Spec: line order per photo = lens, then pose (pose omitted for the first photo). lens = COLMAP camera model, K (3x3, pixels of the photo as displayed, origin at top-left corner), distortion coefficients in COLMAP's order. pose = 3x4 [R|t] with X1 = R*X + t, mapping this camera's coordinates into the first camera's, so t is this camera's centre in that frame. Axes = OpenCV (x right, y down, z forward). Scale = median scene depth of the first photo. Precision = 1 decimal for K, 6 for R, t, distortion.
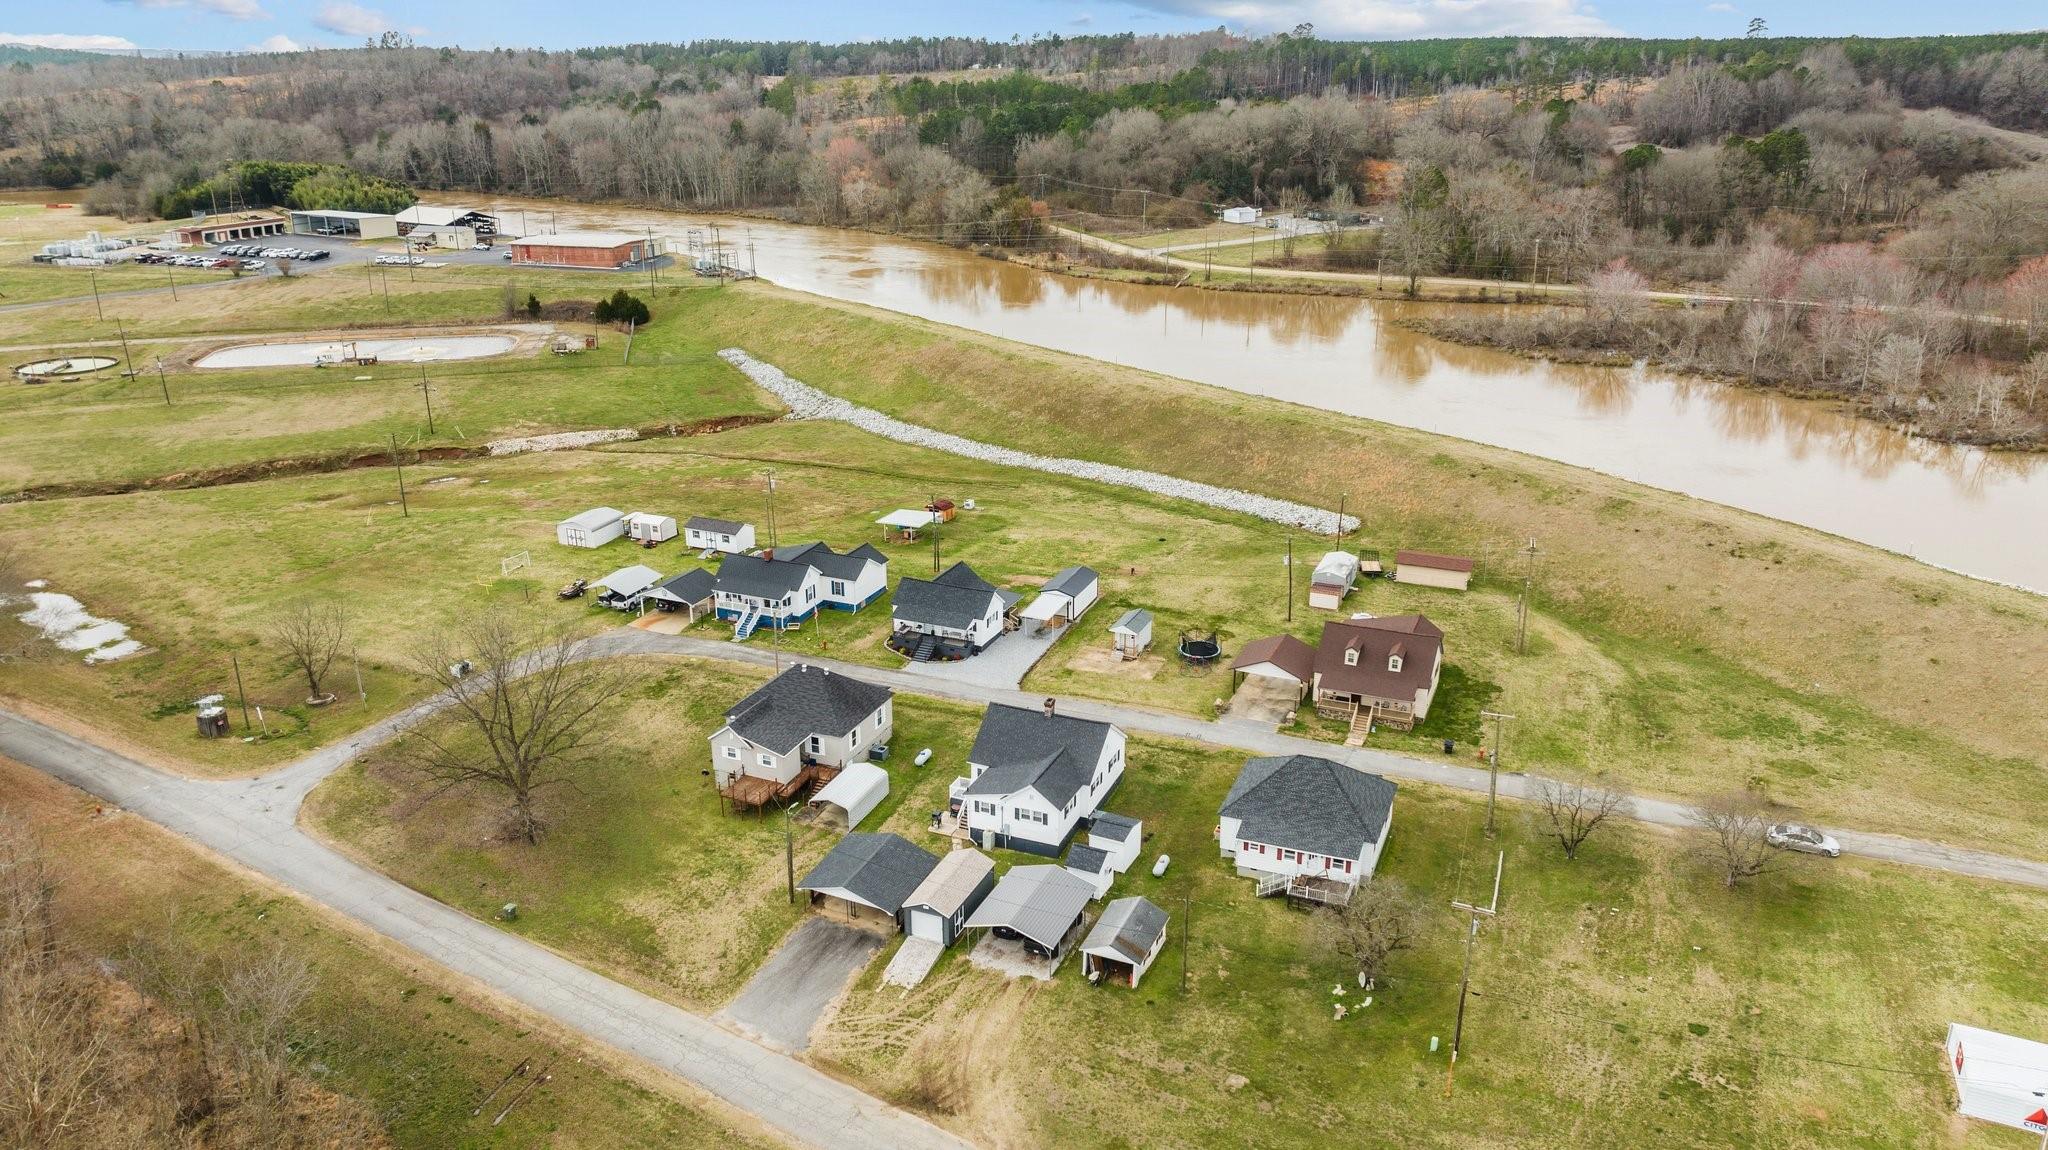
lens RADIAL K [[1441.6, 0, 1024.0], [0, 1441.6, 575.0], [0, 0, 1]] dist [-0.020864, 0.000861]
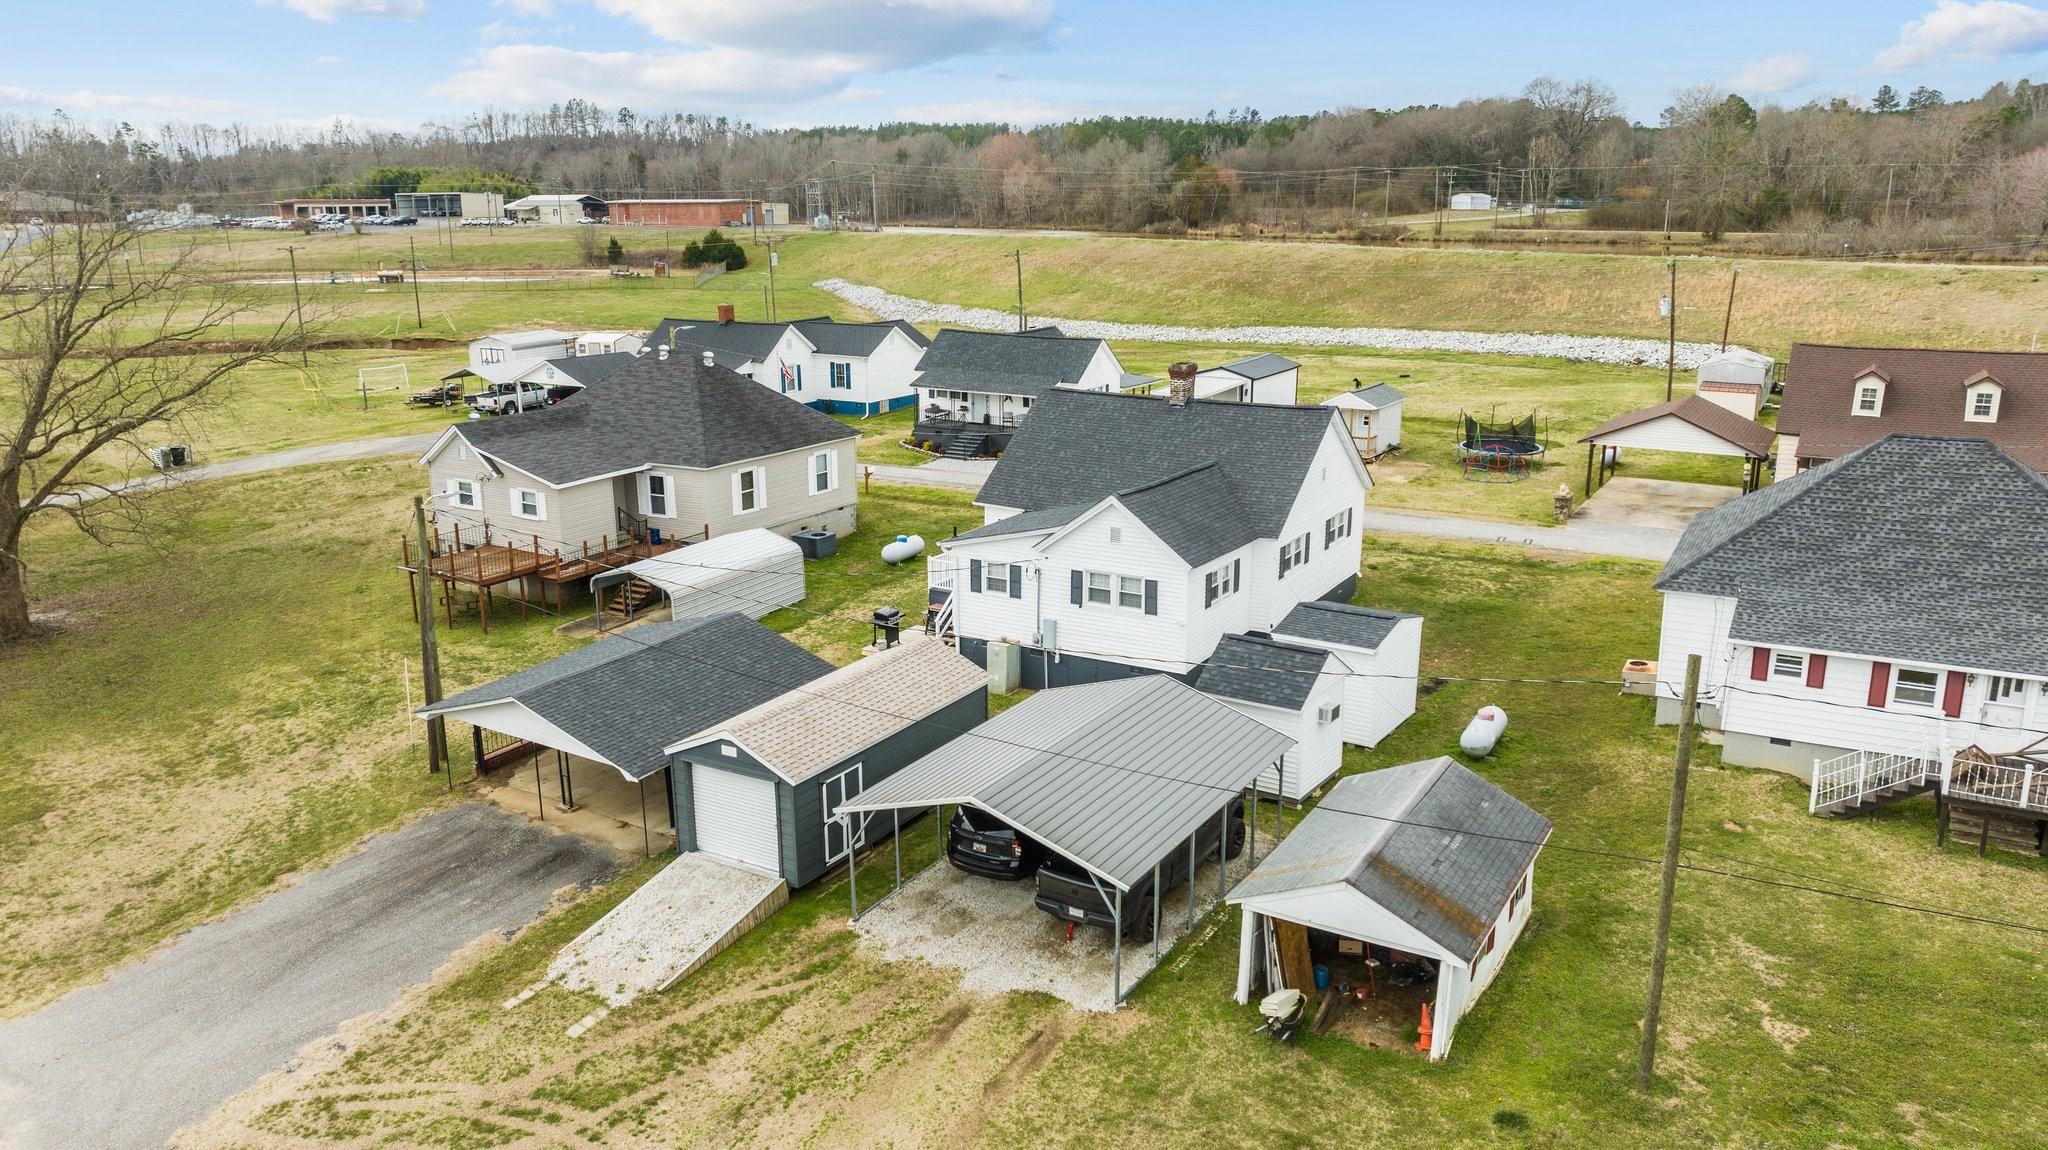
lens RADIAL K [[1441.6, 0, 1024.0], [0, 1441.6, 575.0], [0, 0, 1]] dist [-0.020864, 0.000861]
pose [[0.991152, 0.032291, -0.128748, 0.029949], [-0.044570, 0.994605, -0.093668, 0.202619], [0.125029, 0.098577, 0.987244, 0.647545]]
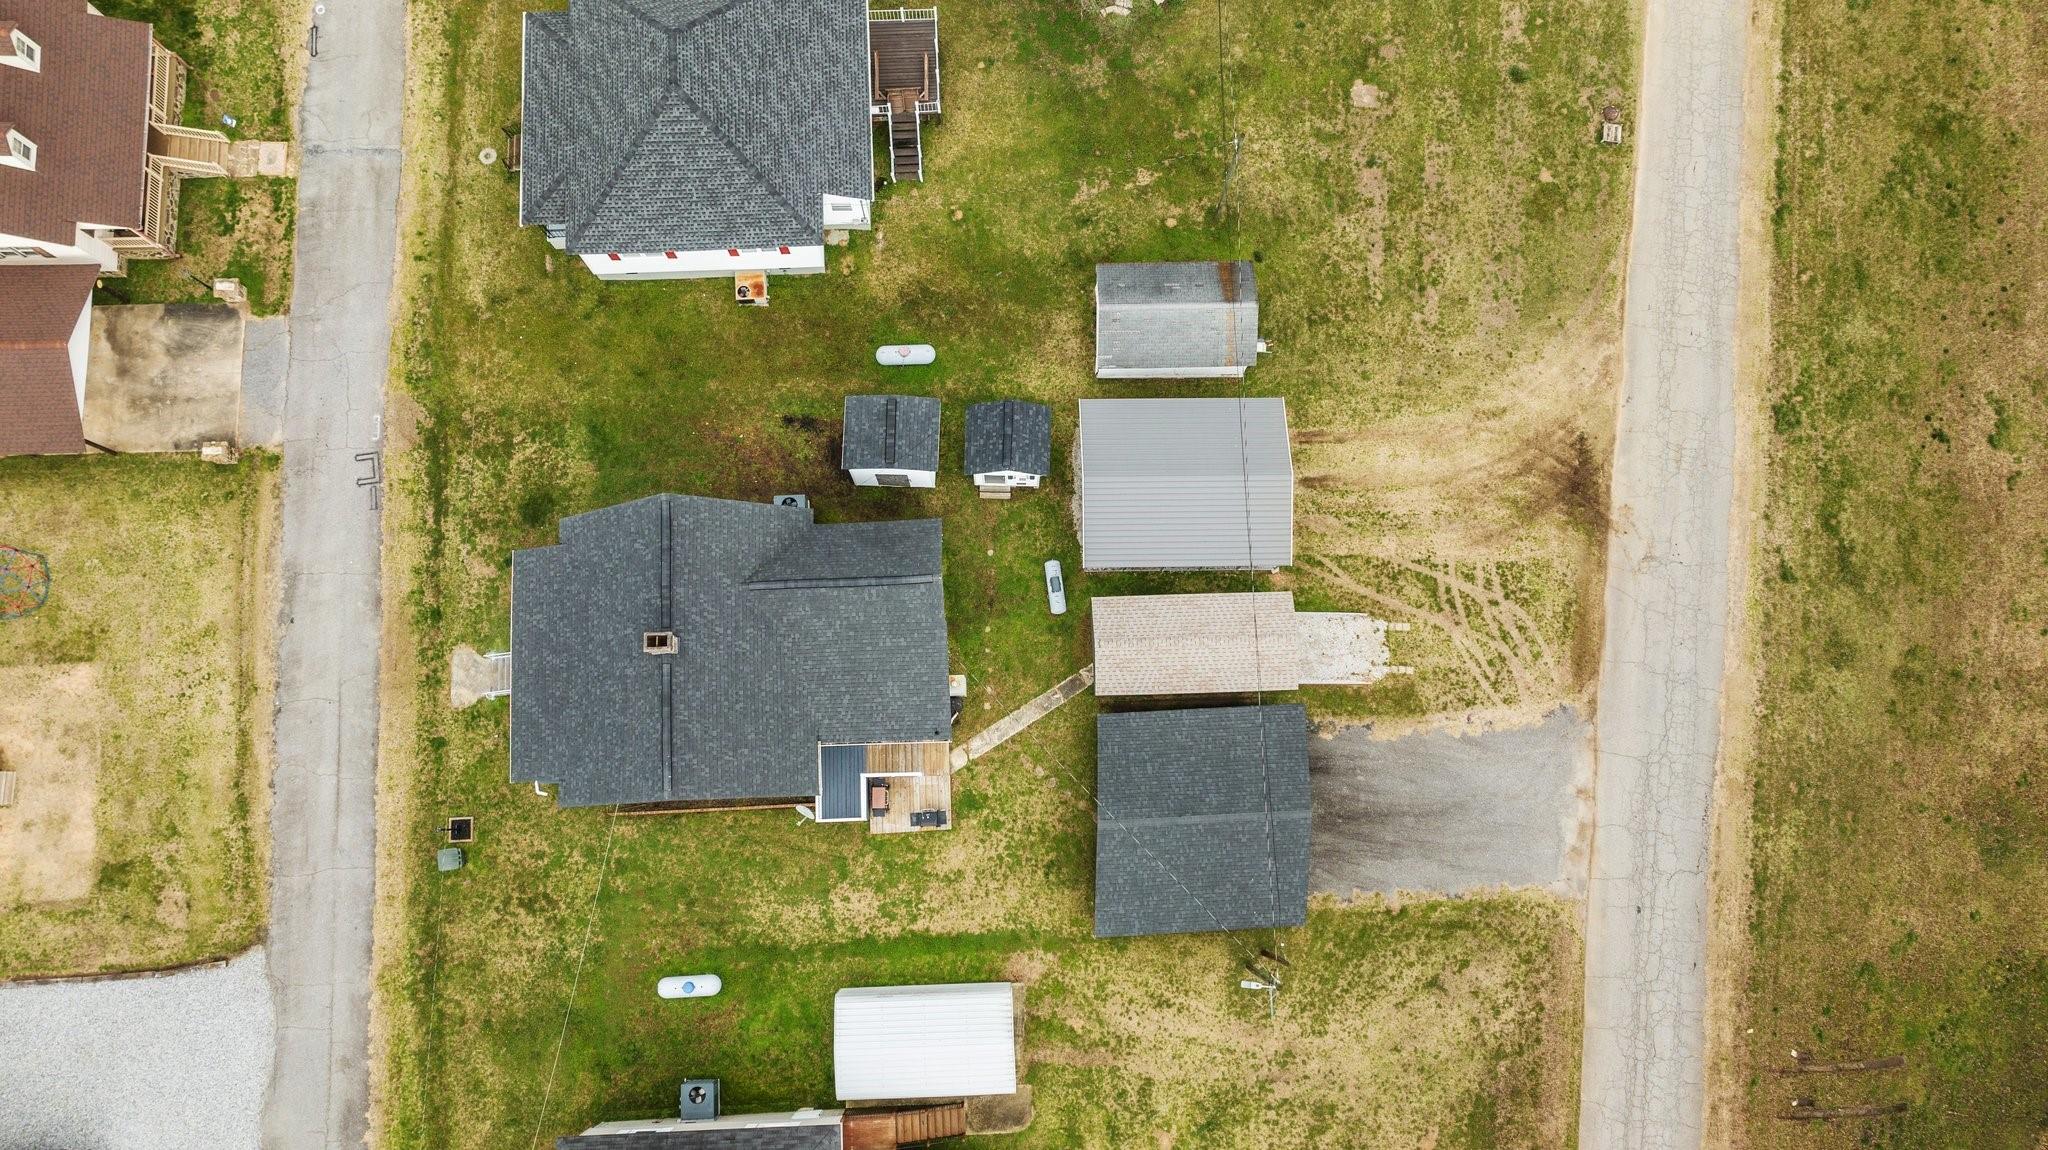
lens RADIAL K [[1441.6, 0, 1024.0], [0, 1441.6, 575.0], [0, 0, 1]] dist [-0.020864, 0.000861]
pose [[-0.427050, -0.891497, 0.151202, -0.078814], [0.304593, 0.015616, 0.952354, -0.297407], [-0.851382, 0.452758, 0.264875, 0.859876]]
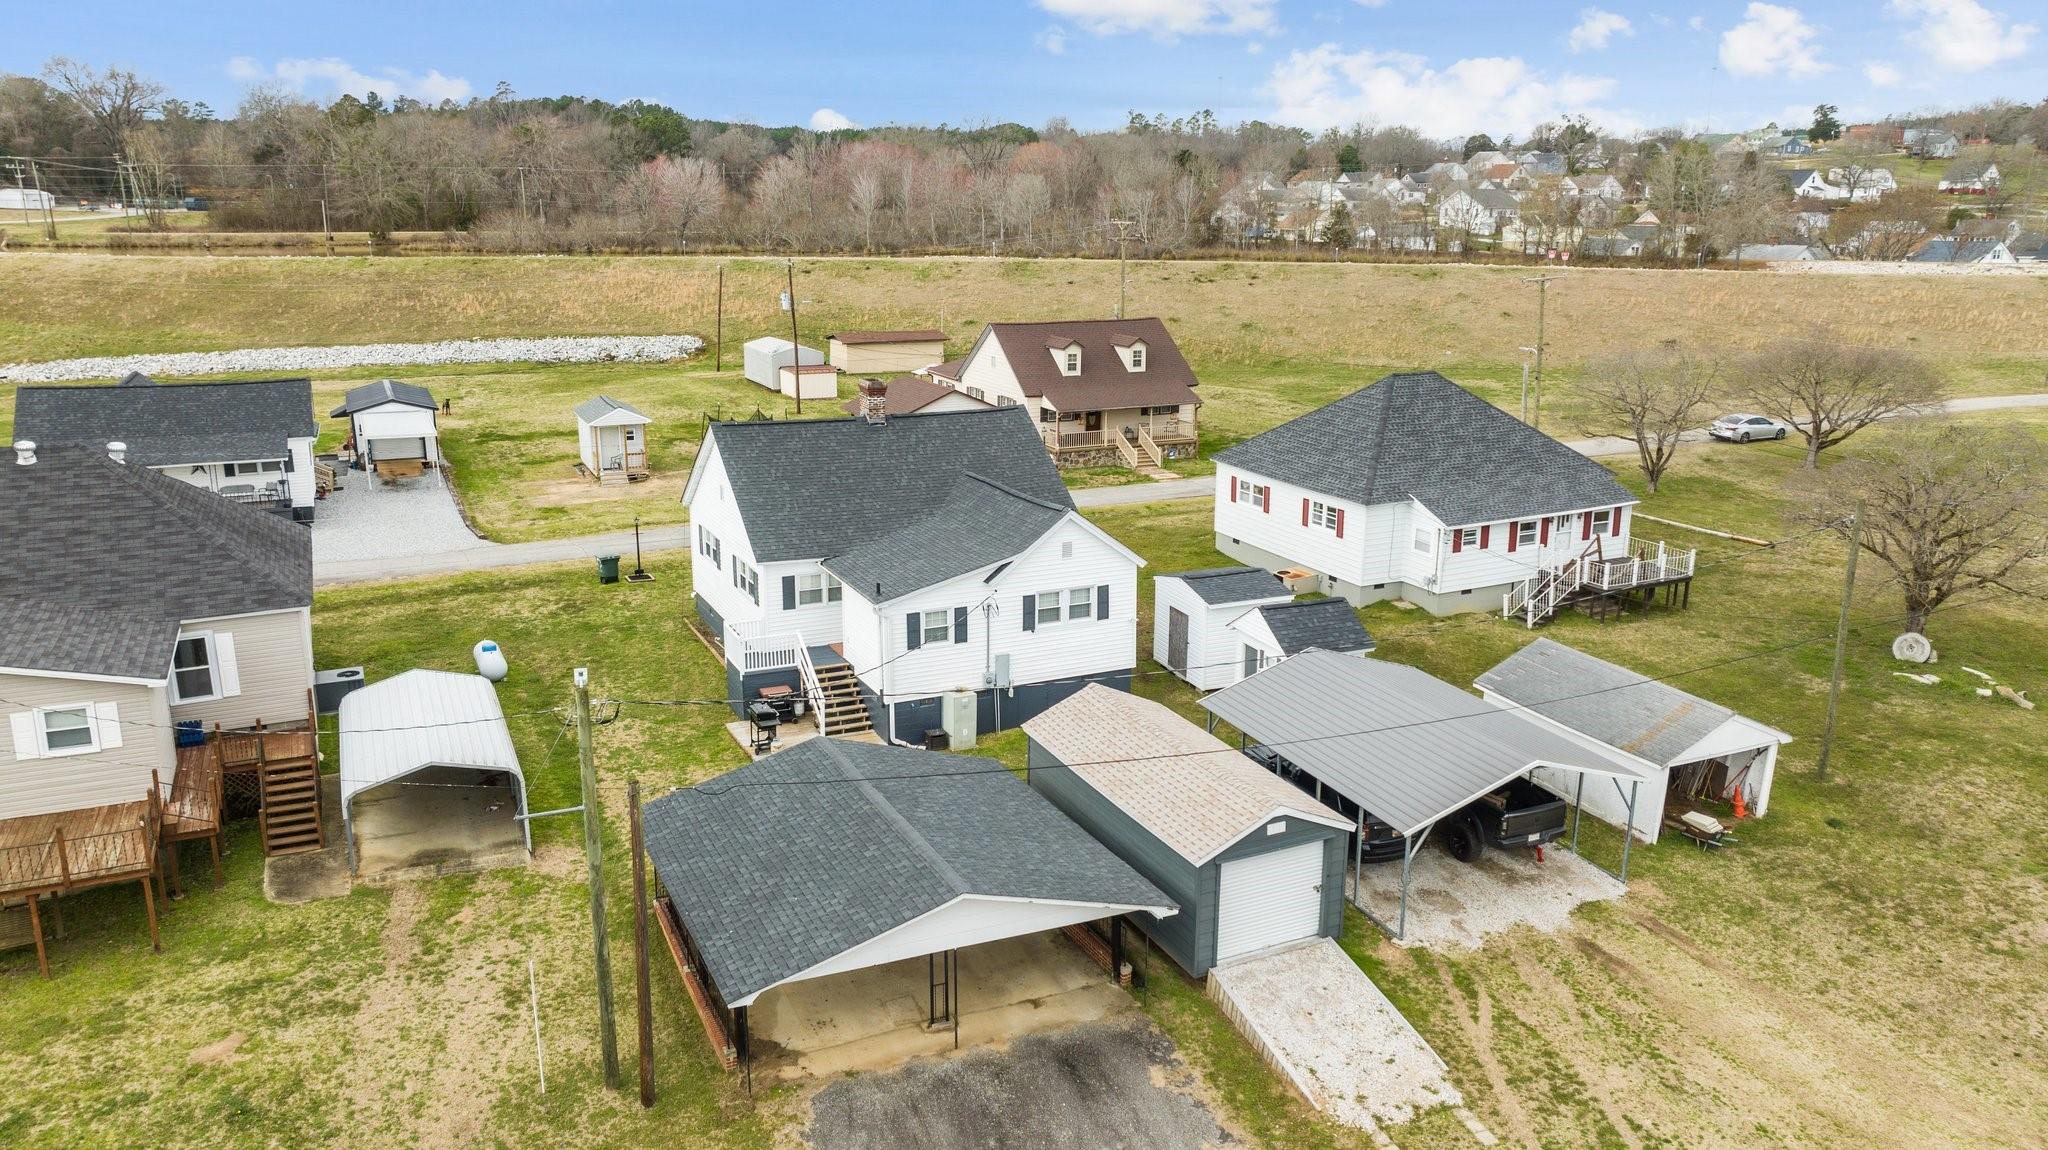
lens RADIAL K [[1441.6, 0, 1024.0], [0, 1441.6, 575.0], [0, 0, 1]] dist [-0.020864, 0.000861]
pose [[0.661664, -0.181828, 0.727420, -0.269849], [0.250344, 0.968052, 0.014263, 0.154926], [-0.706774, 0.172668, 0.686044, 0.772305]]
